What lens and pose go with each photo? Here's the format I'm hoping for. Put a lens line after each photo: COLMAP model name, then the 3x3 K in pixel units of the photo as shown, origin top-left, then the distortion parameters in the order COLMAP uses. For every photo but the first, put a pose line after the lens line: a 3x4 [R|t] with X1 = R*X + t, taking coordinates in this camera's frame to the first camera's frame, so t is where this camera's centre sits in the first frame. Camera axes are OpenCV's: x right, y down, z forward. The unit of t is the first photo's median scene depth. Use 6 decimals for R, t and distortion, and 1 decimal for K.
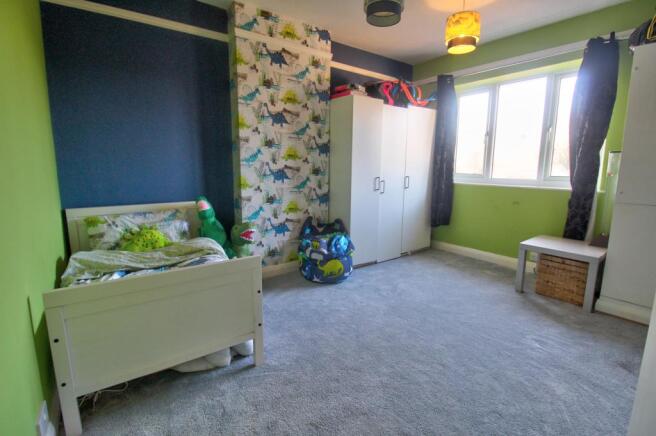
lens RADIAL K [[310.0, 0, 330.0], [0, 310.0, 218.7], [0, 0, 1]] dist [-0.019588, -0.003056]
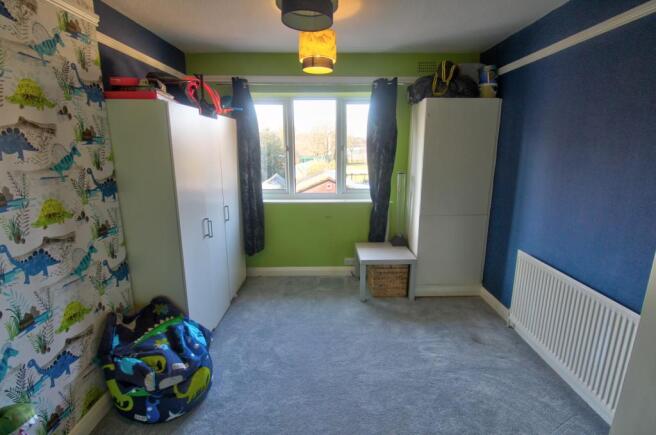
lens RADIAL K [[310.0, 0, 330.1], [0, 310.0, 212.7], [0, 0, 1]] dist [-0.019588, -0.003056]
pose [[0.579676, -0.181484, 0.794380, -0.248599], [0.140367, 0.982549, 0.122045, -0.203234], [-0.802666, 0.040758, 0.595034, 0.370282]]
